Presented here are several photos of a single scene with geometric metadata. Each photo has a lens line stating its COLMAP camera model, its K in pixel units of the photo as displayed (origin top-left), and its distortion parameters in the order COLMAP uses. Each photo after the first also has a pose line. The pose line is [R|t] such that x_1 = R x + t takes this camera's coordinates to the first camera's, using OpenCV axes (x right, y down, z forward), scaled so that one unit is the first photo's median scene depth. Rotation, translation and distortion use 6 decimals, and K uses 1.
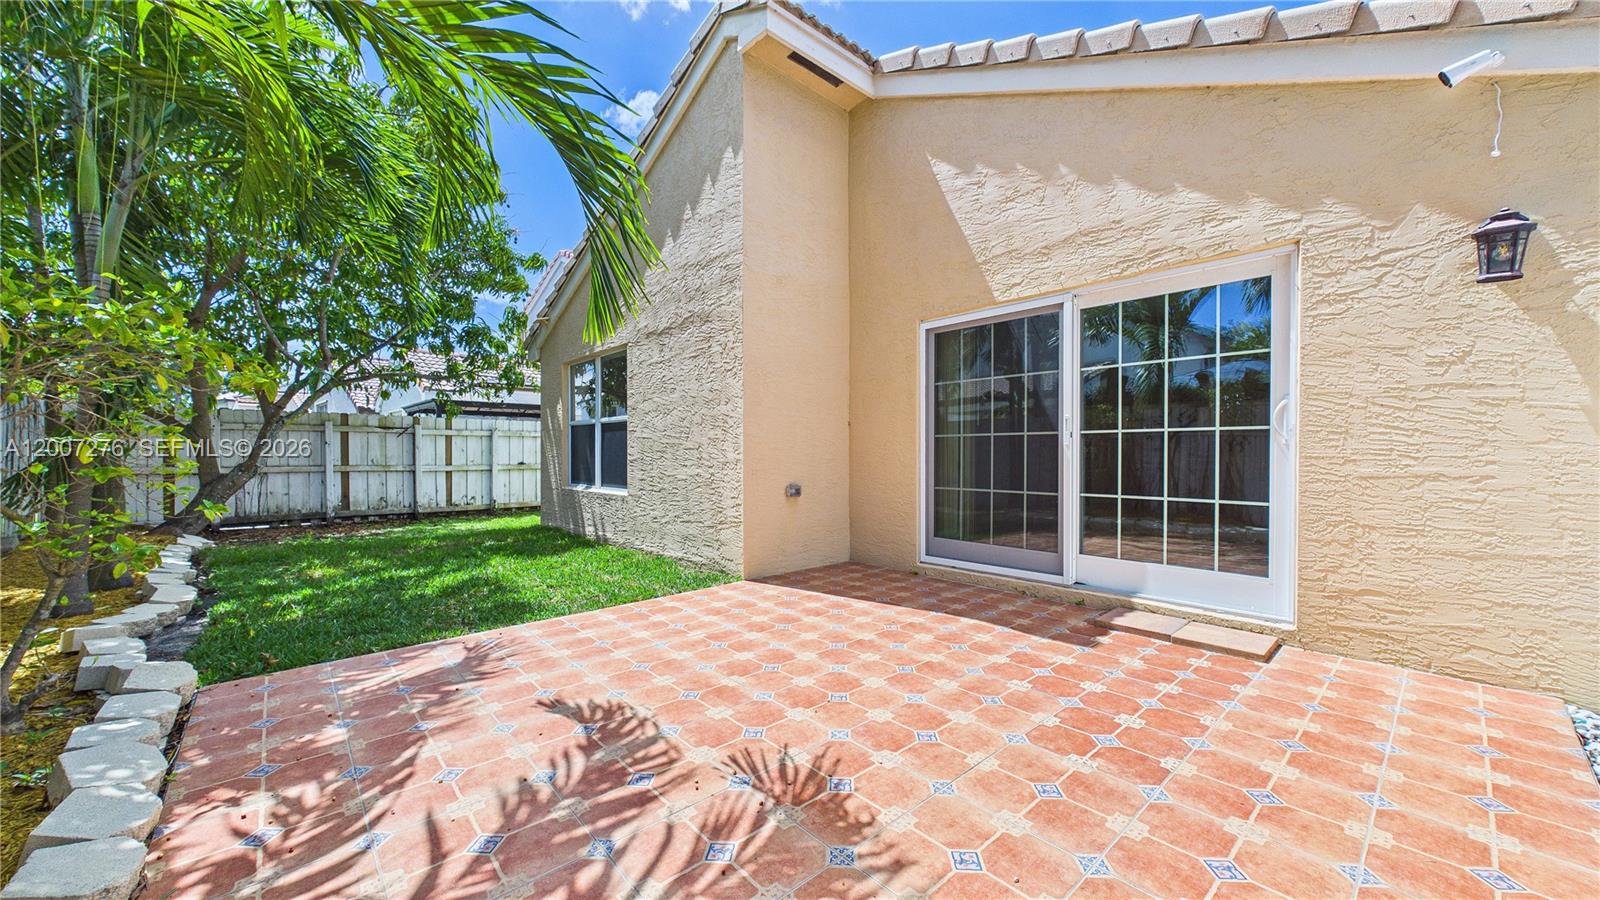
lens RADIAL K [[585.0, 0, 798.2], [0, 585.0, 455.6], [0, 0, 1]] dist [-0.001909, -0.000046]
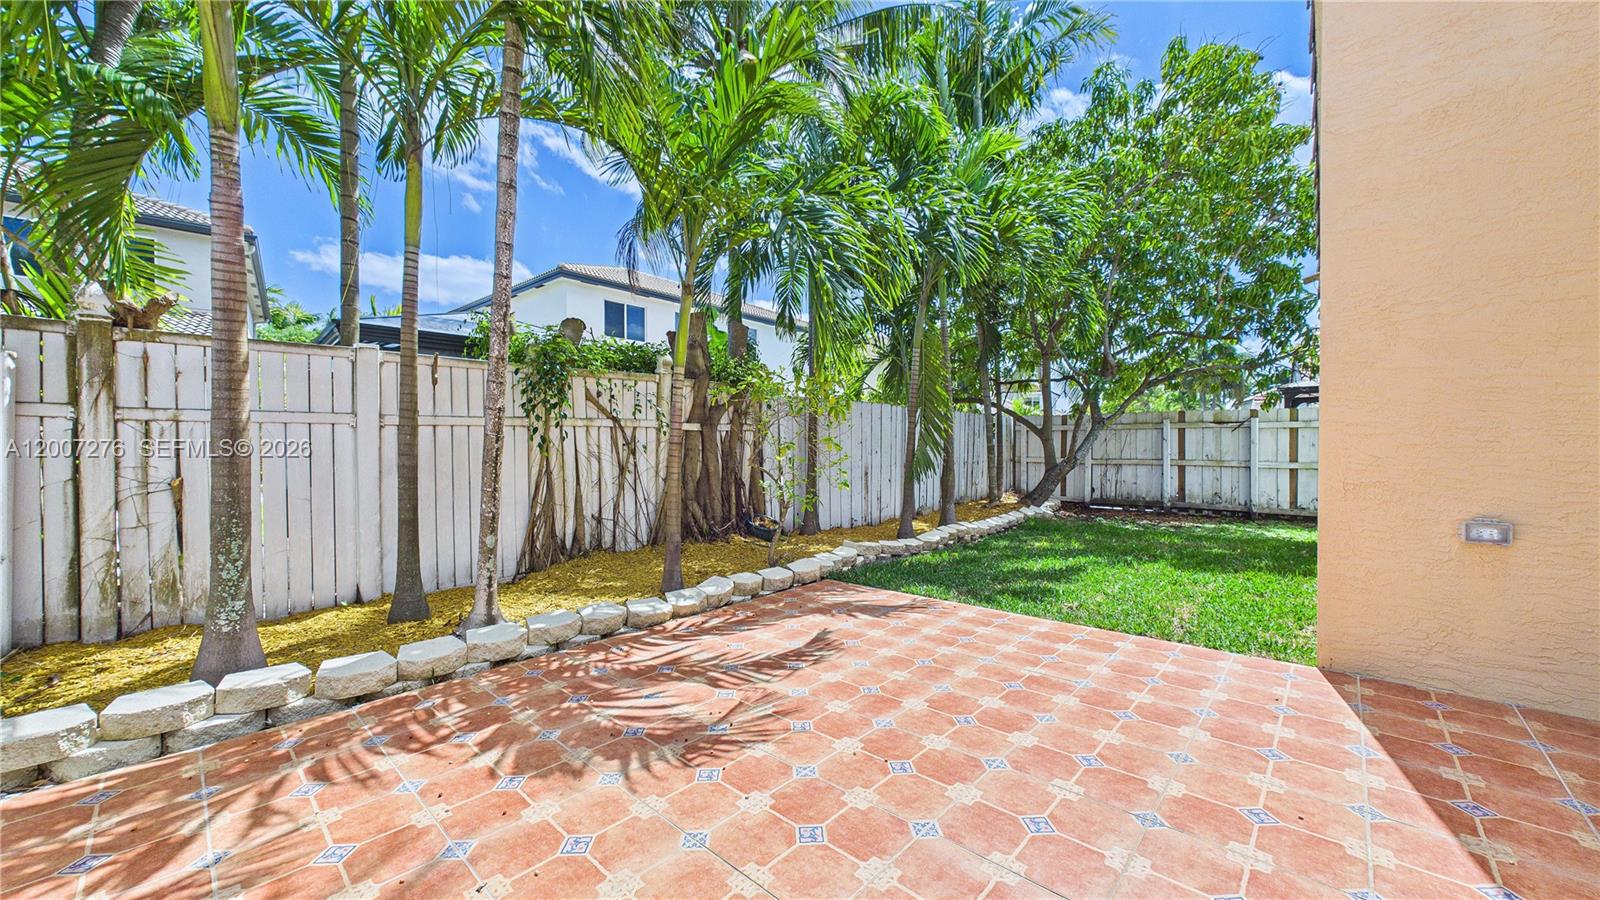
lens RADIAL K [[585.0, 0, 801.6], [0, 585.0, 448.7], [0, 0, 1]] dist [-0.001909, -0.000046]
pose [[0.094644, 0.003935, -0.995503, 0.412719], [-0.003015, 0.999989, 0.003666, -0.008991], [0.995507, 0.002654, 0.094655, 0.388731]]
